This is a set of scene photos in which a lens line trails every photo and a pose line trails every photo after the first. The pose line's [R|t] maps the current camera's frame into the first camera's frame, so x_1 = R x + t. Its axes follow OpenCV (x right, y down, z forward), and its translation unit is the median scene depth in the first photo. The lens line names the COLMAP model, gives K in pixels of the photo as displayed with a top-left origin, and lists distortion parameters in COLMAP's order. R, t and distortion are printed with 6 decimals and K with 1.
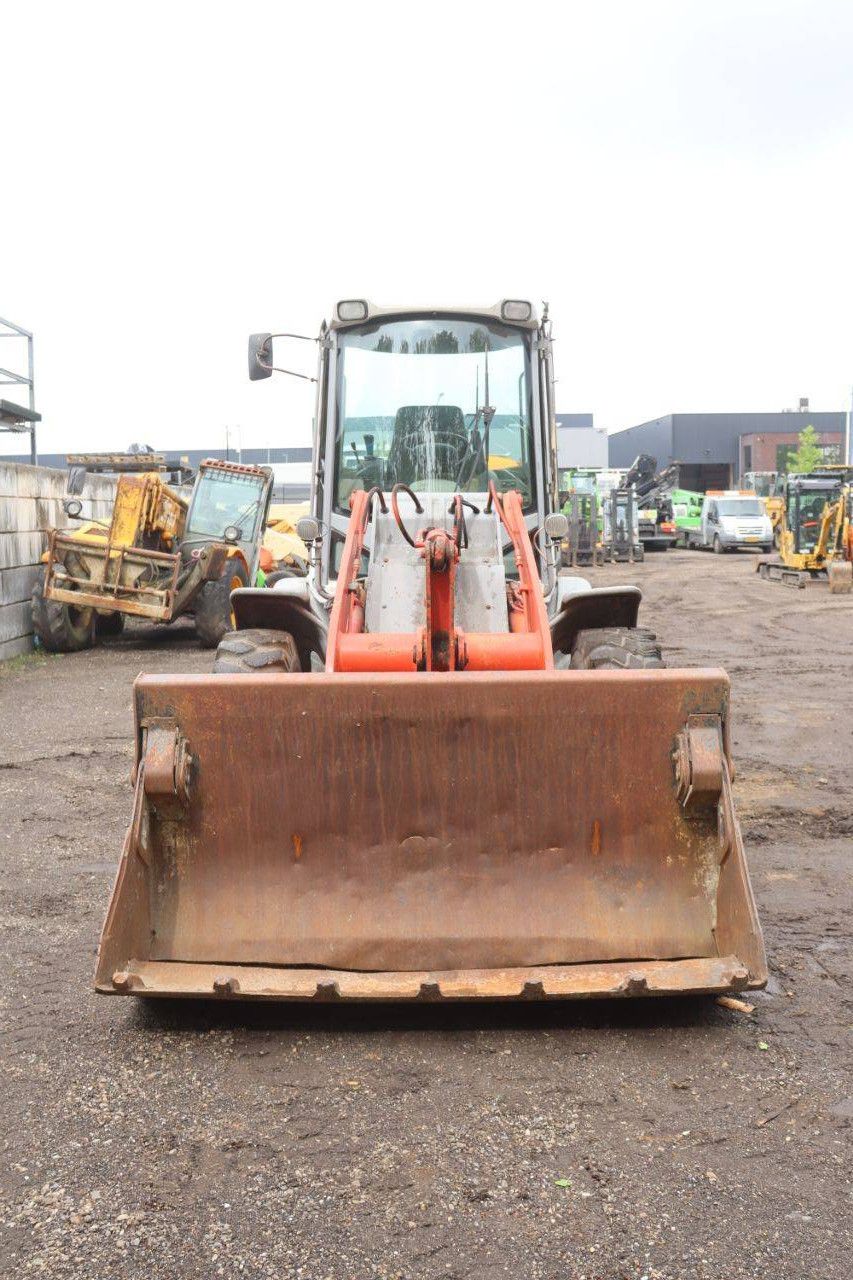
lens RADIAL K [[1240.9, 0, 414.5], [0, 1240.9, 634.3], [0, 0, 1]] dist [-0.085629, 0.000000]
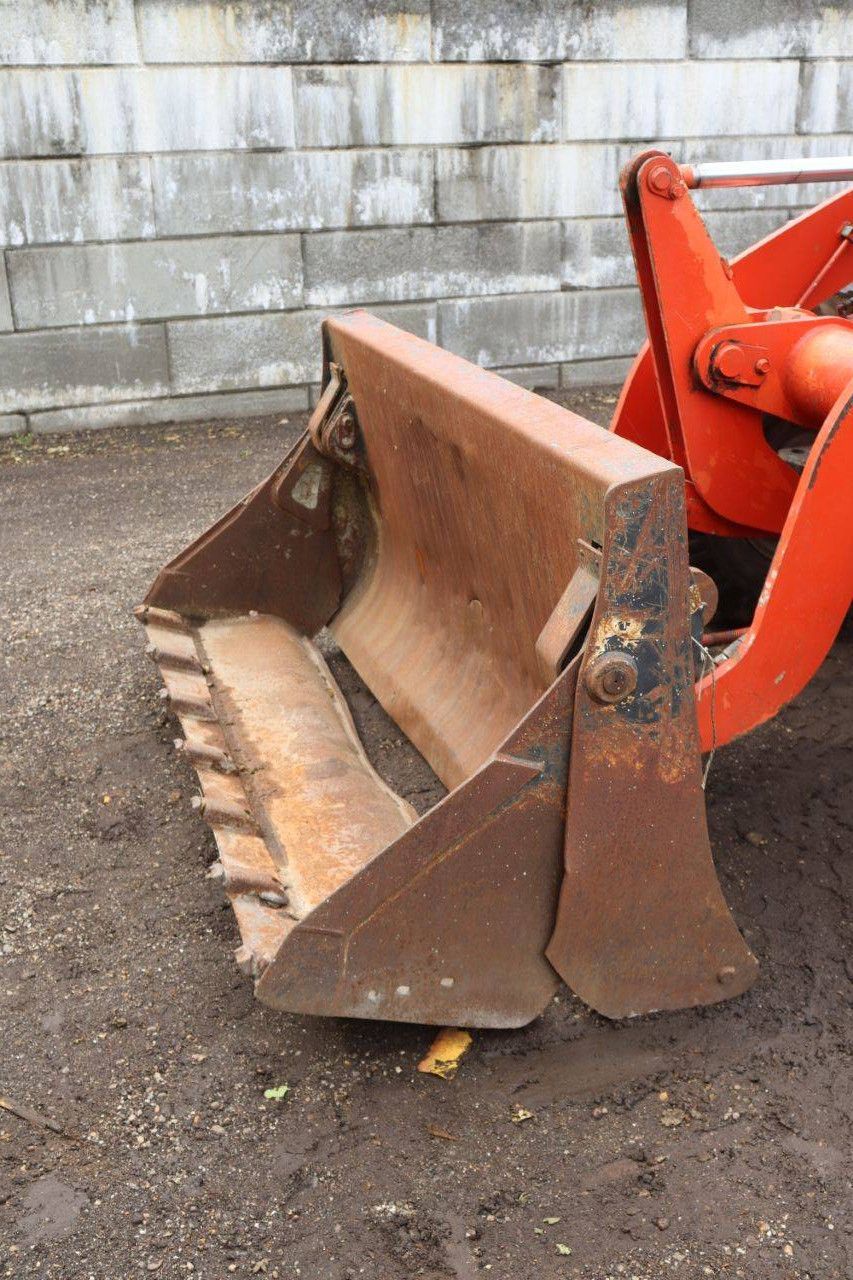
lens RADIAL K [[1304.0, 0, 414.5], [0, 1304.0, 645.5], [0, 0, 1]] dist [-0.027225, 0.000000]
pose [[0.311597, 0.362346, -0.878415, 0.657650], [-0.073542, 0.930862, 0.357893, -0.076374], [0.947364, -0.046918, 0.316701, 0.741620]]
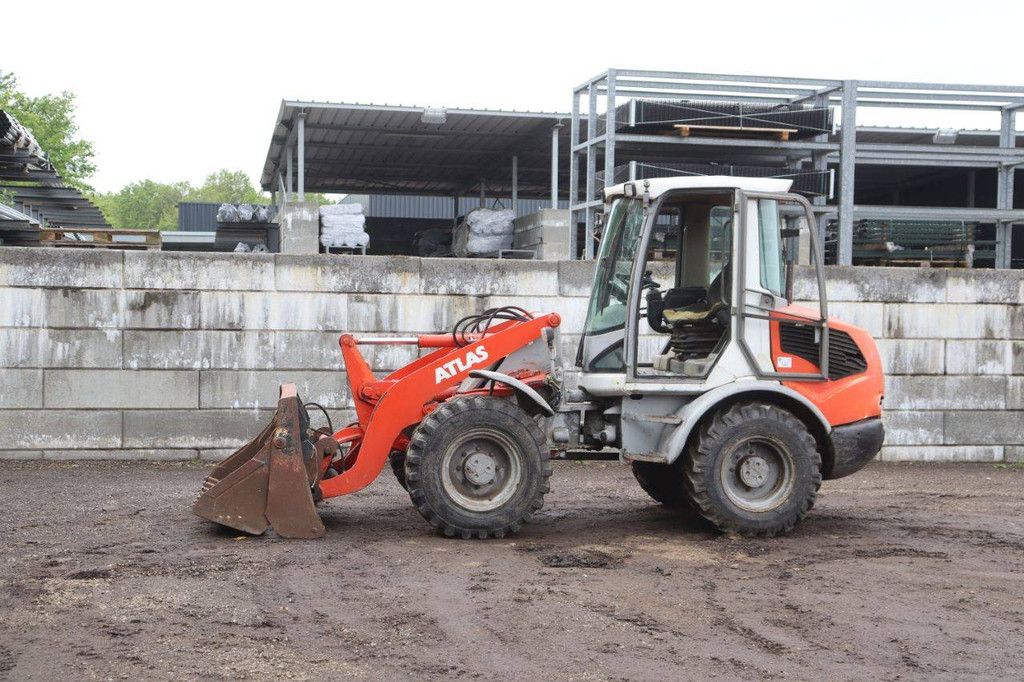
lens RADIAL K [[1489.3, 0, 518.4], [0, 1489.3, 346.7], [0, 0, 1]] dist [0.096344, 0.000000]
pose [[0.179051, 0.042018, -0.982942, 2.839567], [-0.113318, 0.993319, 0.021820, -0.158239], [0.977292, 0.107478, 0.182616, 0.884323]]
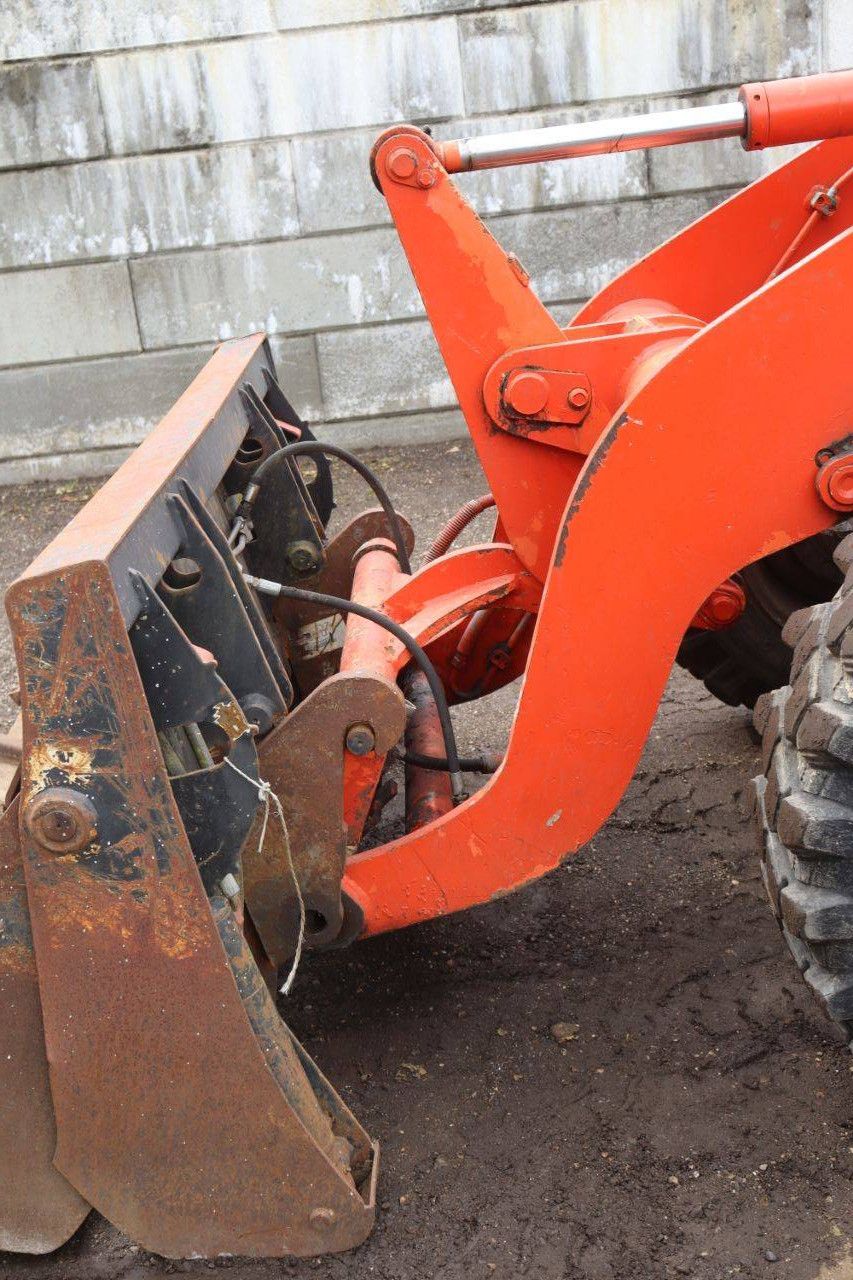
lens RADIAL K [[1580.1, 0, 401.0], [0, 1580.1, 657.3], [0, 0, 1]] dist [0.043264, 0.000000]
pose [[0.009649, 0.342441, -0.939490, 0.680991], [0.010226, 0.939450, 0.342532, -0.101093], [0.999901, -0.012913, 0.005563, 1.071518]]
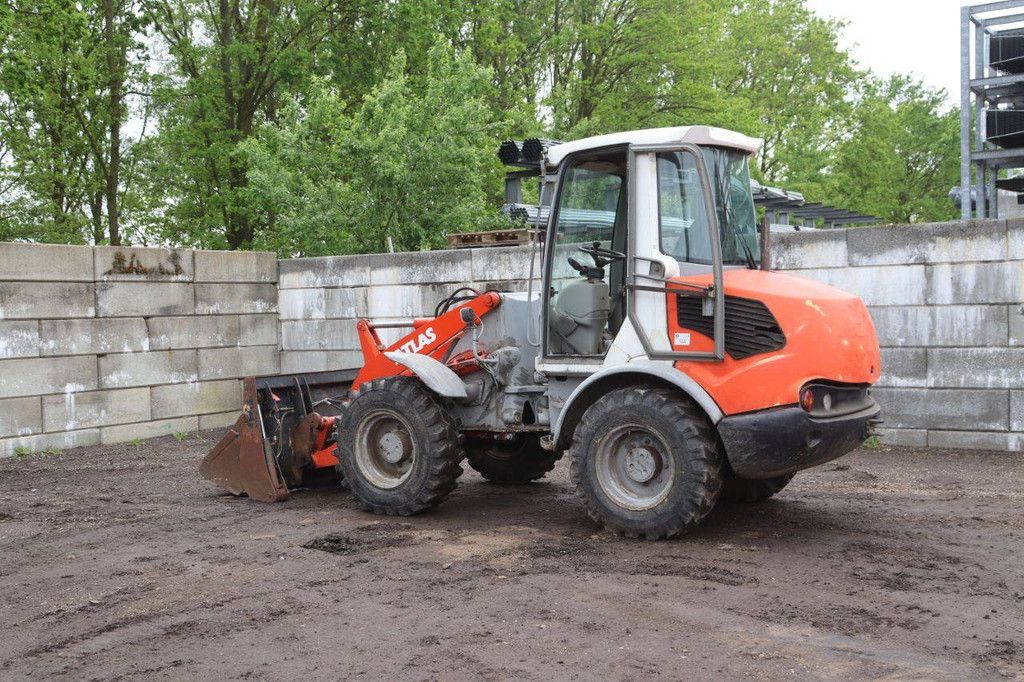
lens RADIAL K [[1264.1, 0, 514.7], [0, 1264.1, 341.8], [0, 0, 1]] dist [0.043264, 0.000000]
pose [[-0.544181, 0.059194, -0.836877, 2.039383], [-0.044376, 0.994081, 0.099169, -0.309900], [0.837793, 0.091103, -0.538333, 2.745613]]
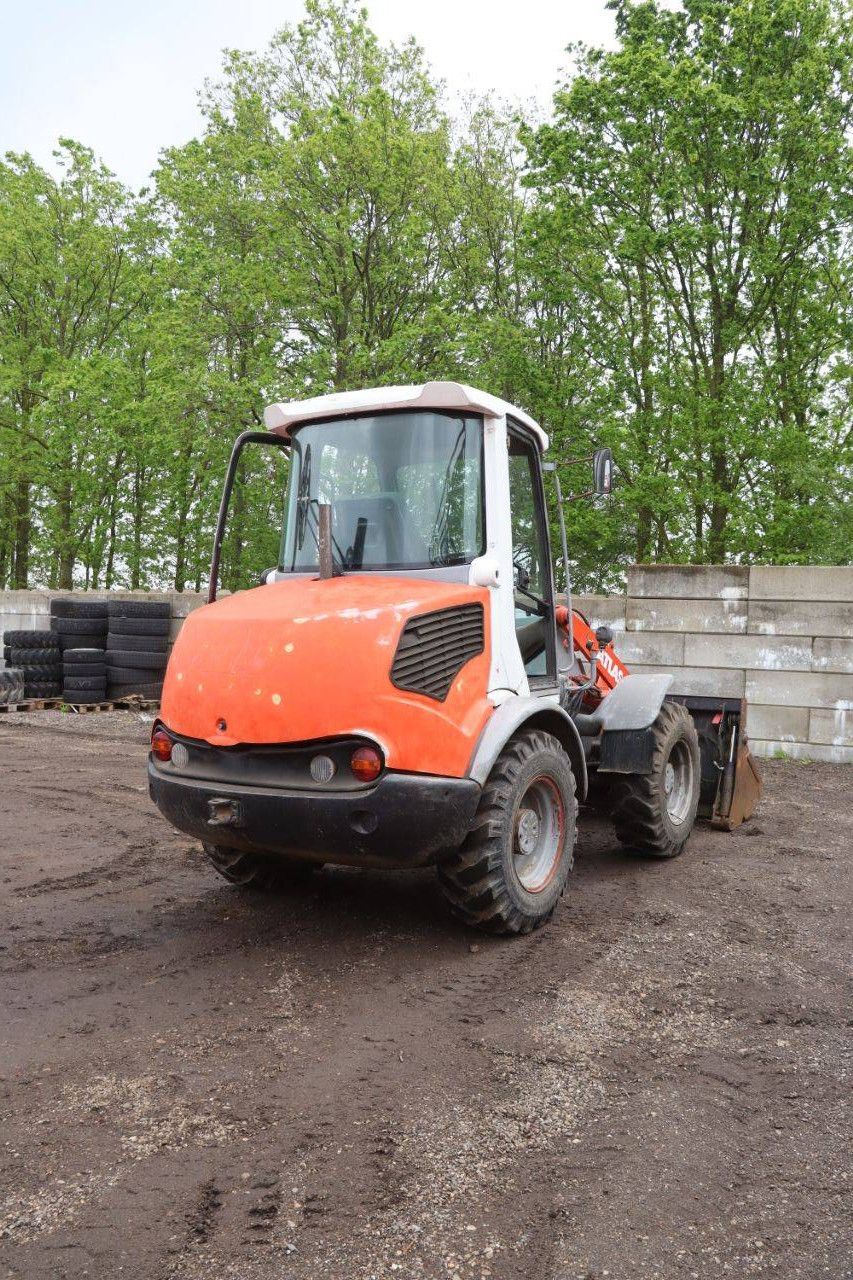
lens RADIAL K [[1060.7, 0, 413.2], [0, 1060.7, 643.8], [0, 0, 1]] dist [-0.143972, 0.027388]
pose [[-0.834104, -0.012950, 0.551454, -0.781851], [0.042064, 0.995320, 0.086998, -0.264716], [-0.550000, 0.095762, -0.829656, 2.953642]]
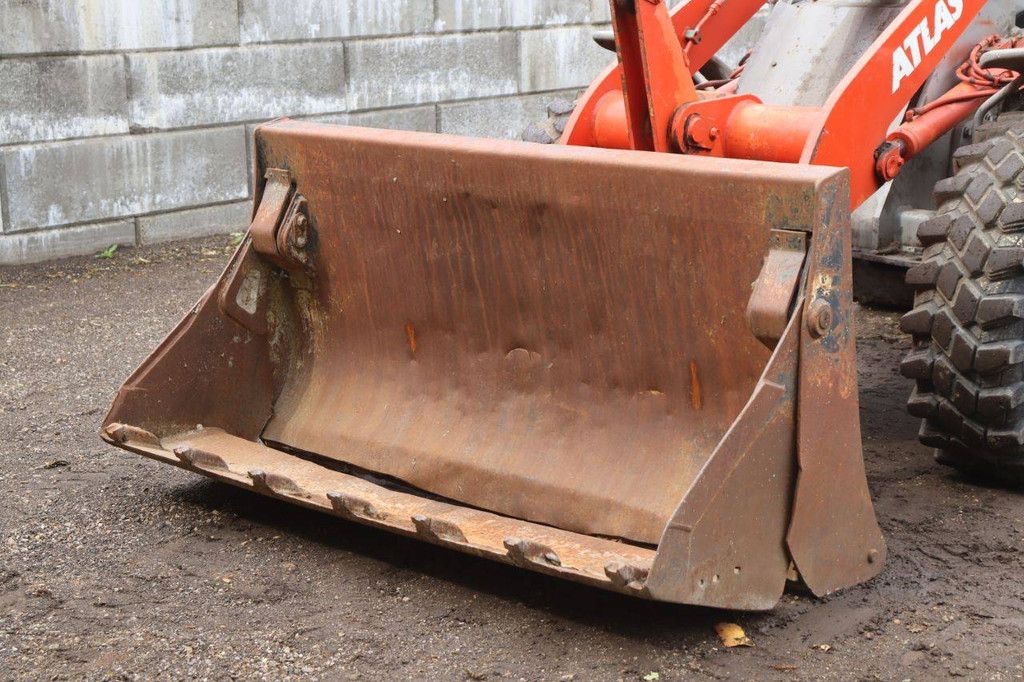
lens RADIAL K [[1850.3, 0, 514.1], [0, 1850.3, 341.2], [0, 0, 1]] dist [0.240994, 0.000000]
pose [[0.757910, 0.146392, -0.635722, 0.768053], [-0.067028, 0.986814, 0.147329, -0.017627], [0.648906, -0.069051, 0.757728, 0.092817]]
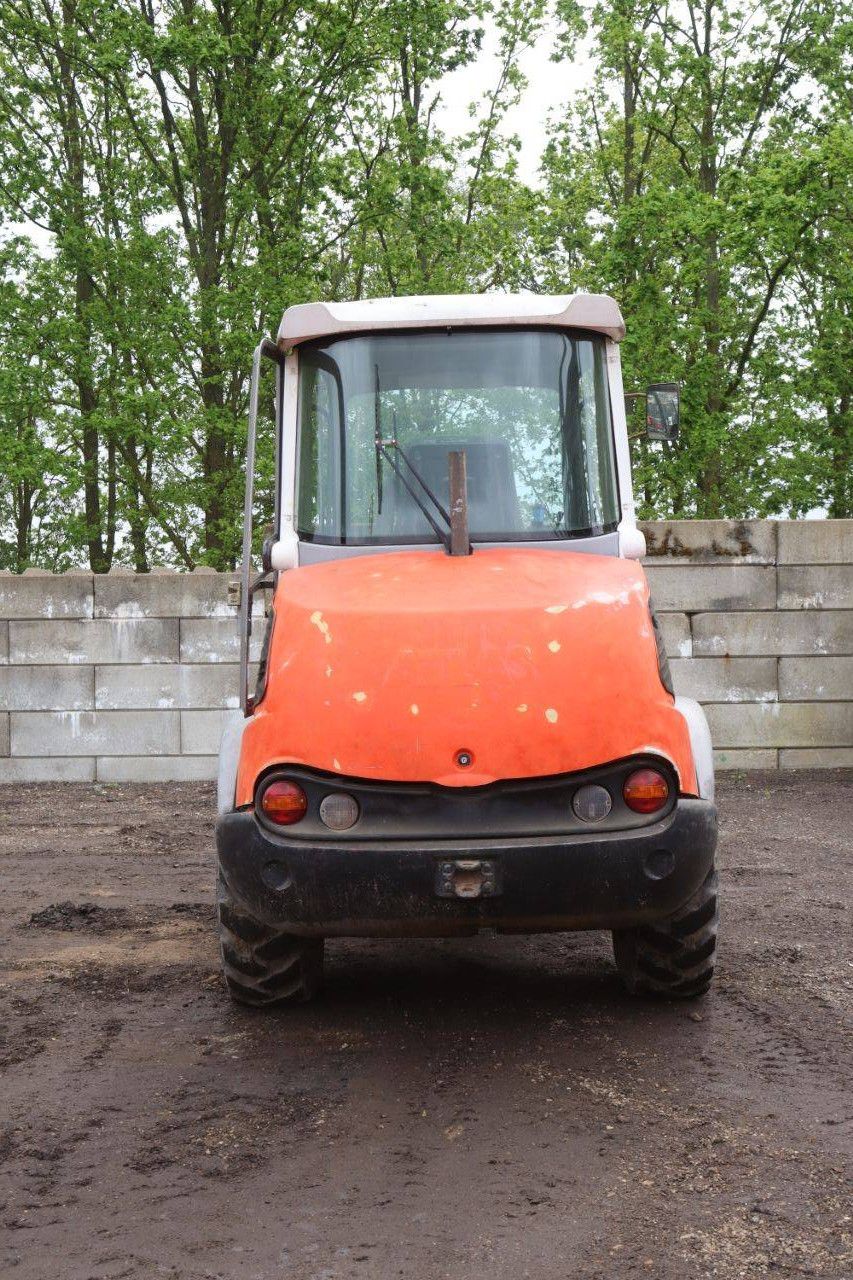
lens RADIAL K [[1580.1, 0, 428.0], [0, 1580.1, 642.1], [0, 0, 1]] dist [0.043264, 0.000000]
pose [[-0.998796, 0.033956, 0.035412, -0.001580], [0.037740, 0.992956, 0.112314, -0.317122], [-0.031348, 0.113515, -0.993042, 3.347868]]
